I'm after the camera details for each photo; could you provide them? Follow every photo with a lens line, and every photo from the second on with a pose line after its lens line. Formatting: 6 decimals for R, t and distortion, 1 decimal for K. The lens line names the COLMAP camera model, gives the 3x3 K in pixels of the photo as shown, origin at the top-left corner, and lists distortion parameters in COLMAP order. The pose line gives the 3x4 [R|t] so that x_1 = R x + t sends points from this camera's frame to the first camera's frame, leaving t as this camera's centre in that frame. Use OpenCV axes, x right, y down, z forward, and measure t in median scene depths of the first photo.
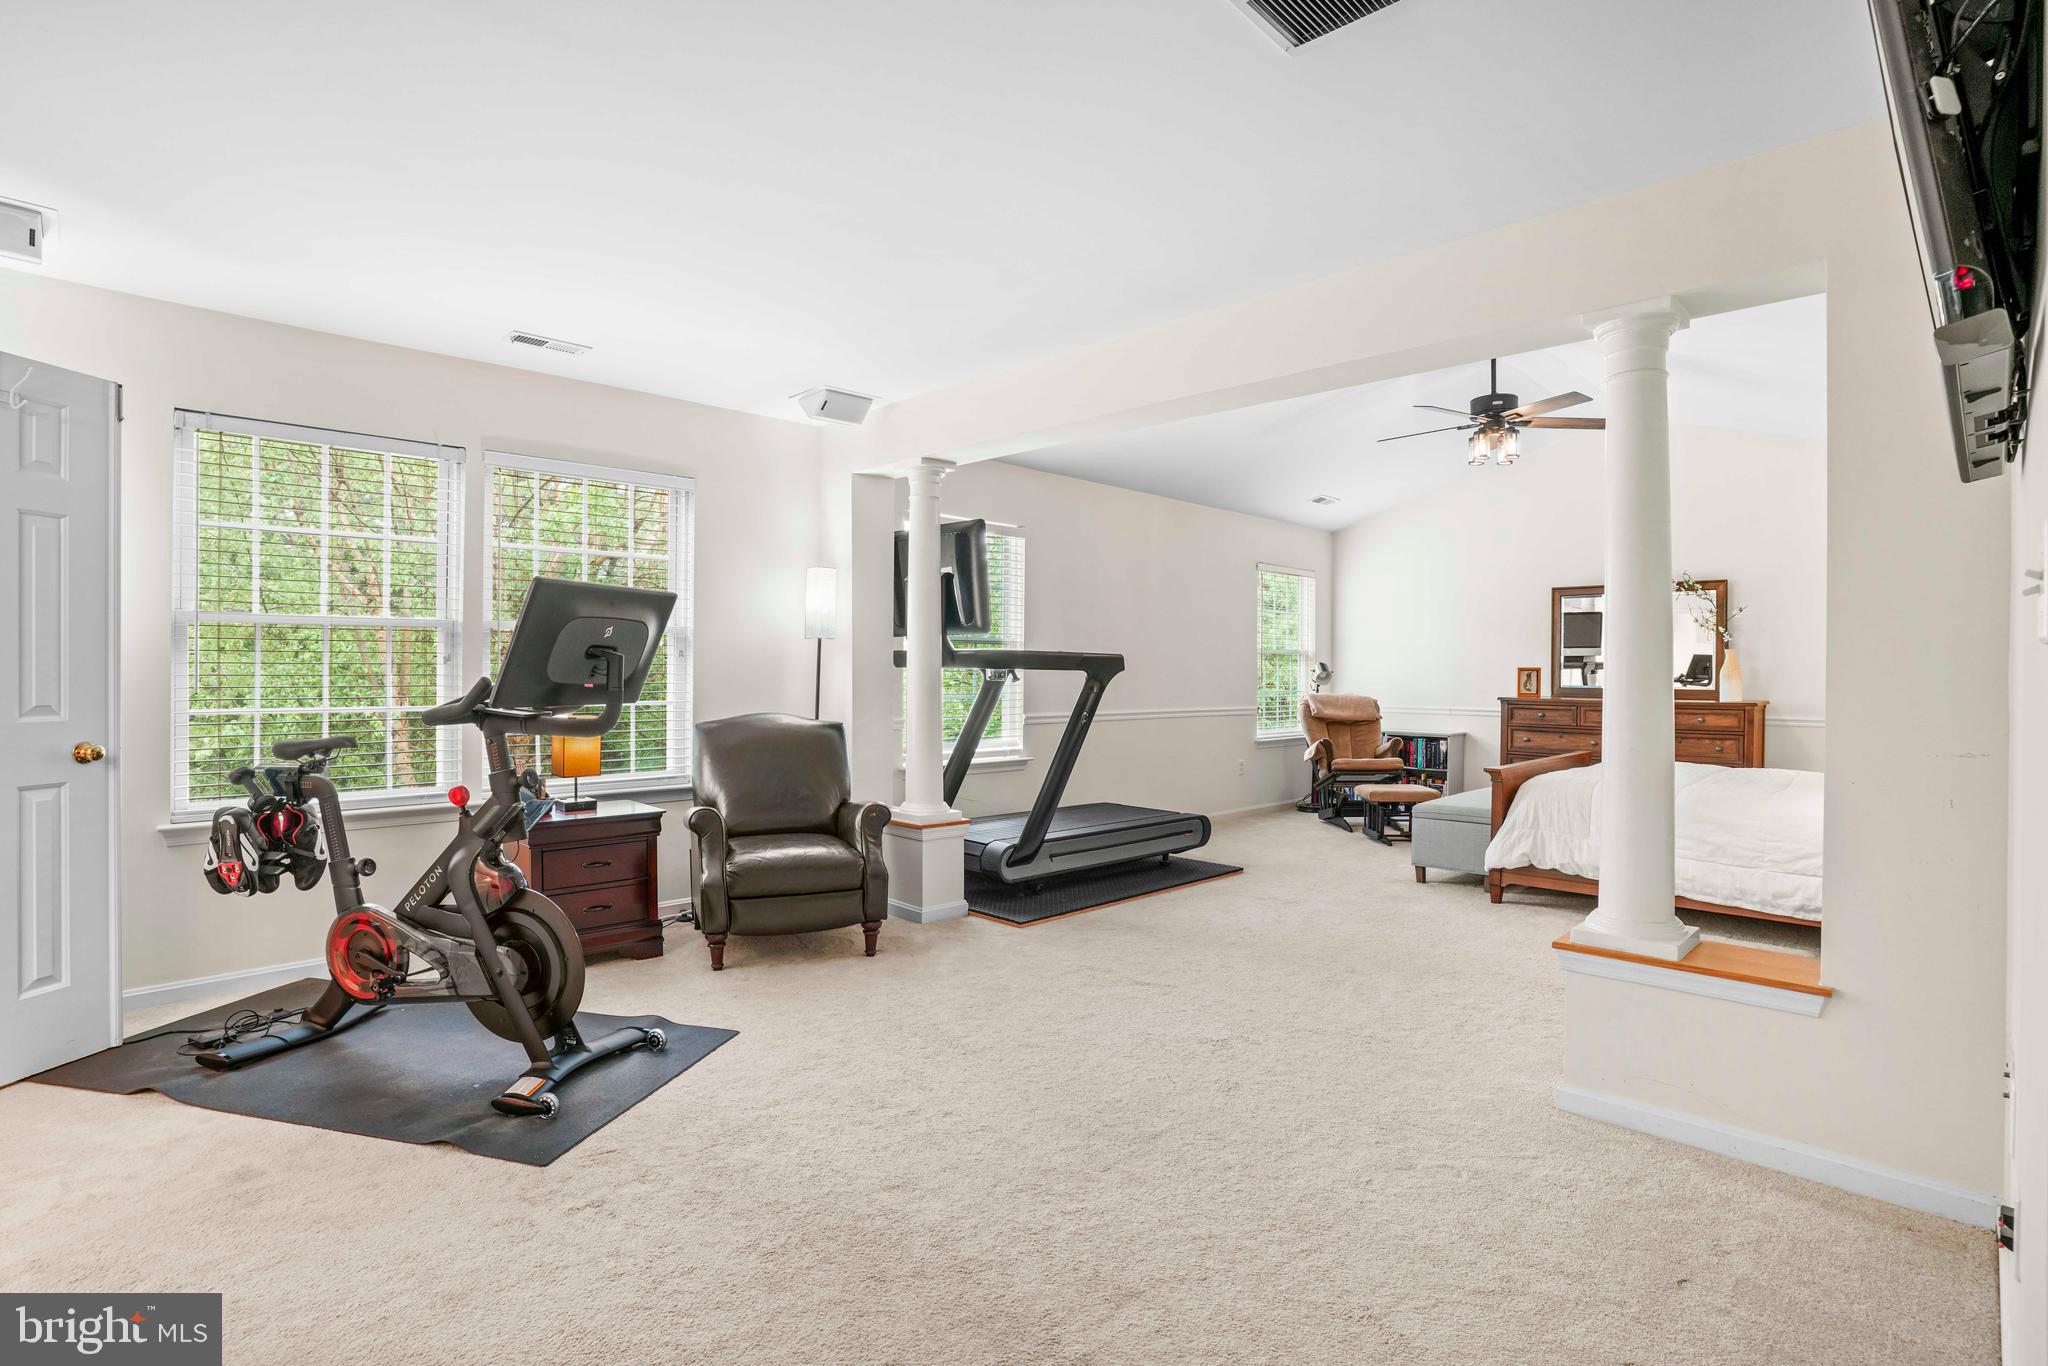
lens RADIAL K [[1024.9, 0, 1018.8], [0, 1024.9, 674.3], [0, 0, 1]] dist [-0.066526, 0.028615]
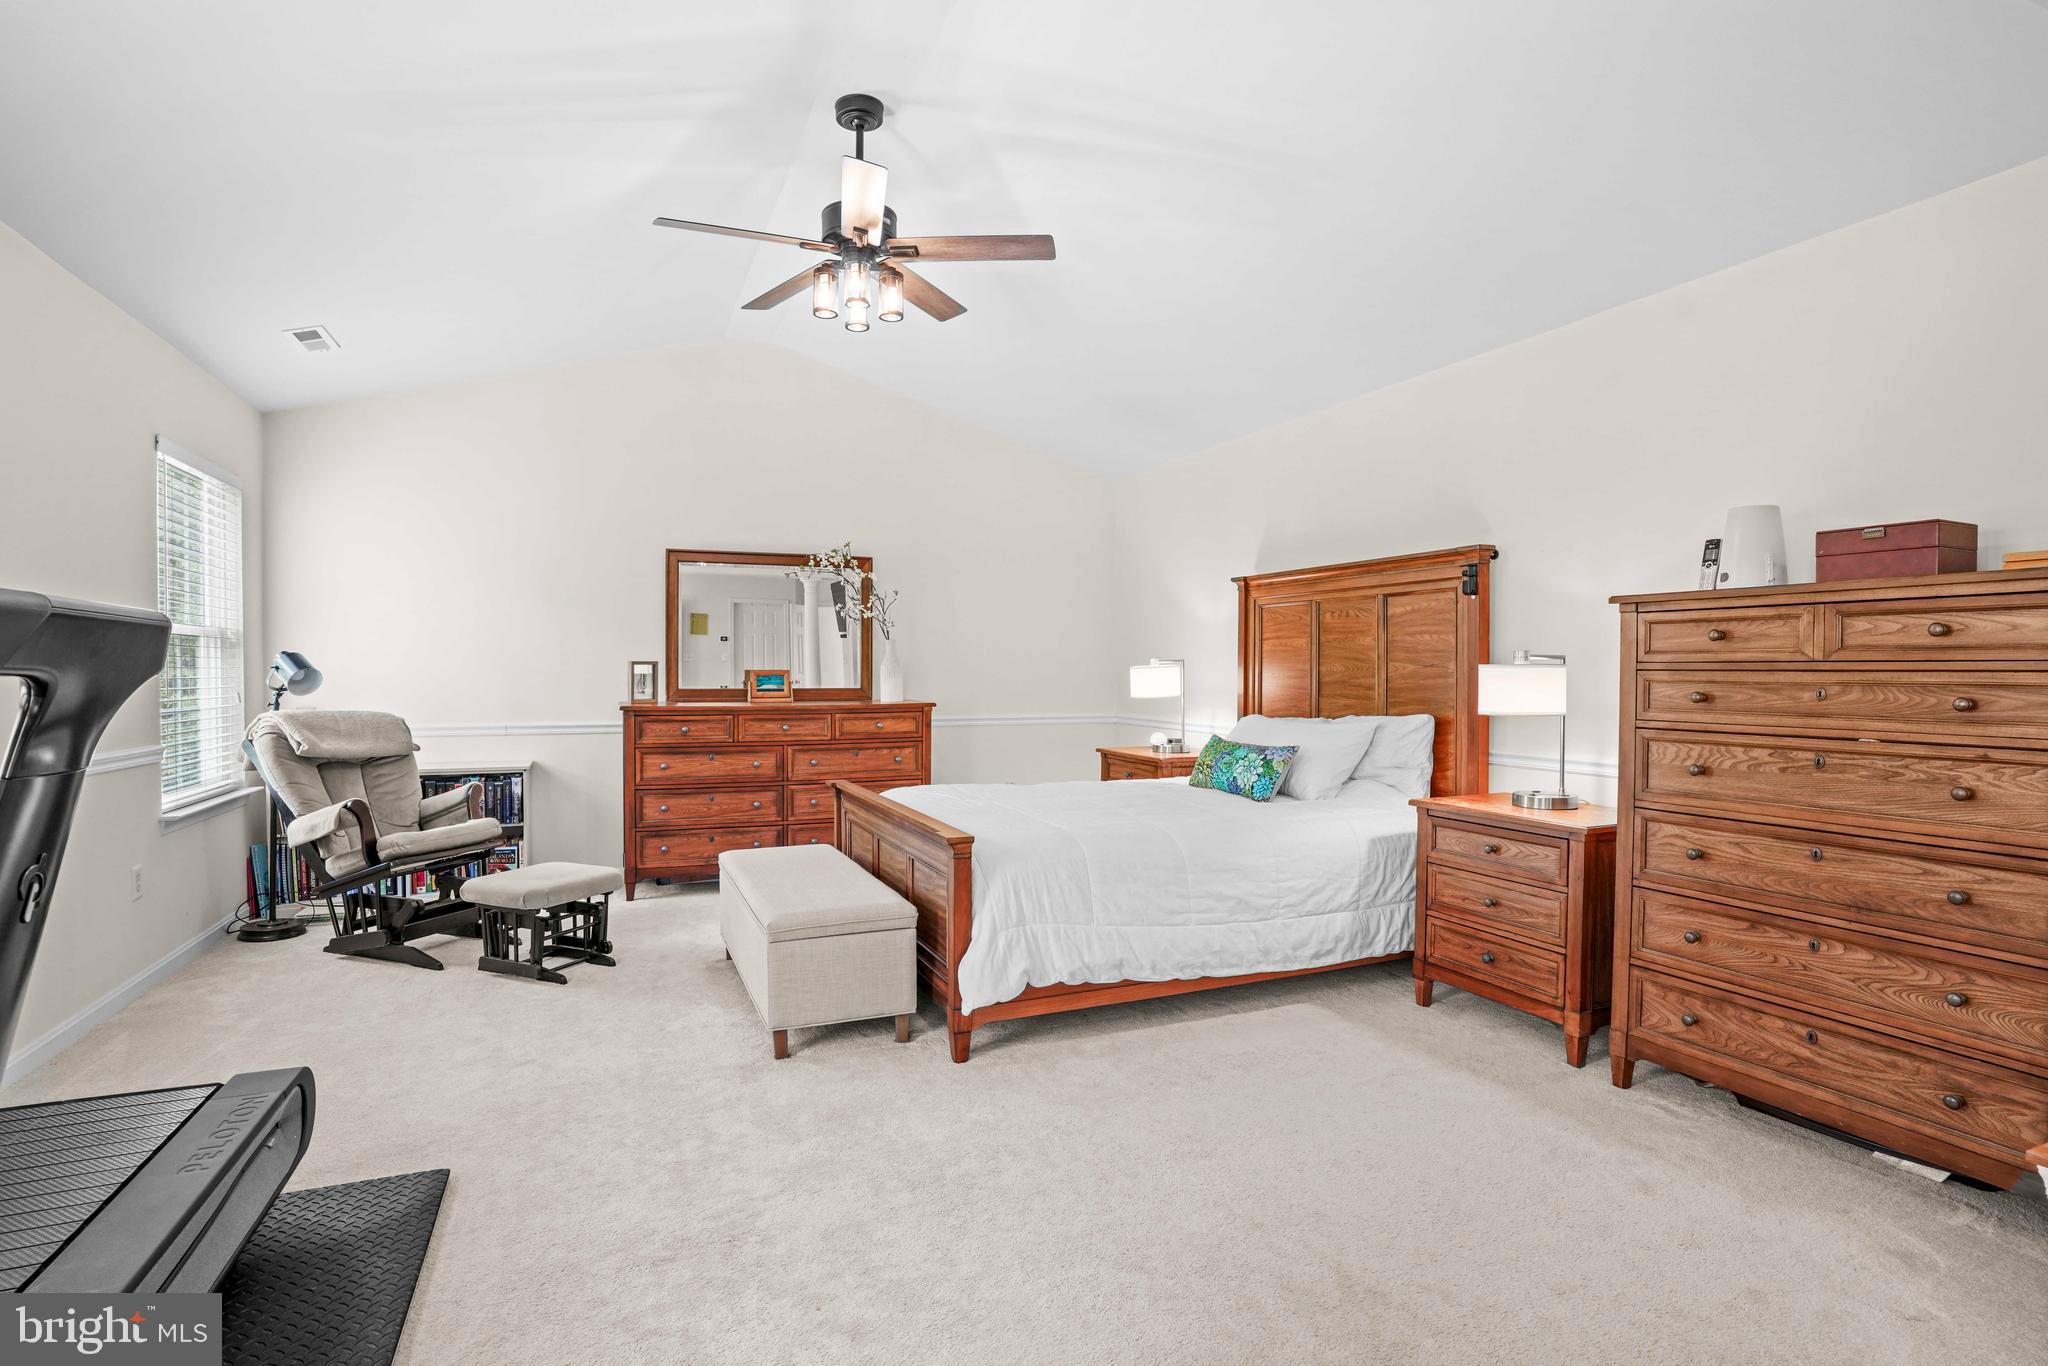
lens RADIAL K [[1024.9, 0, 1036.2], [0, 1024.9, 680.8], [0, 0, 1]] dist [-0.066526, 0.028615]
pose [[0.366096, -0.016380, 0.930433, -0.044172], [0.002020, 0.999857, 0.016807, -0.004353], [-0.930575, -0.004273, 0.366076, 0.506901]]
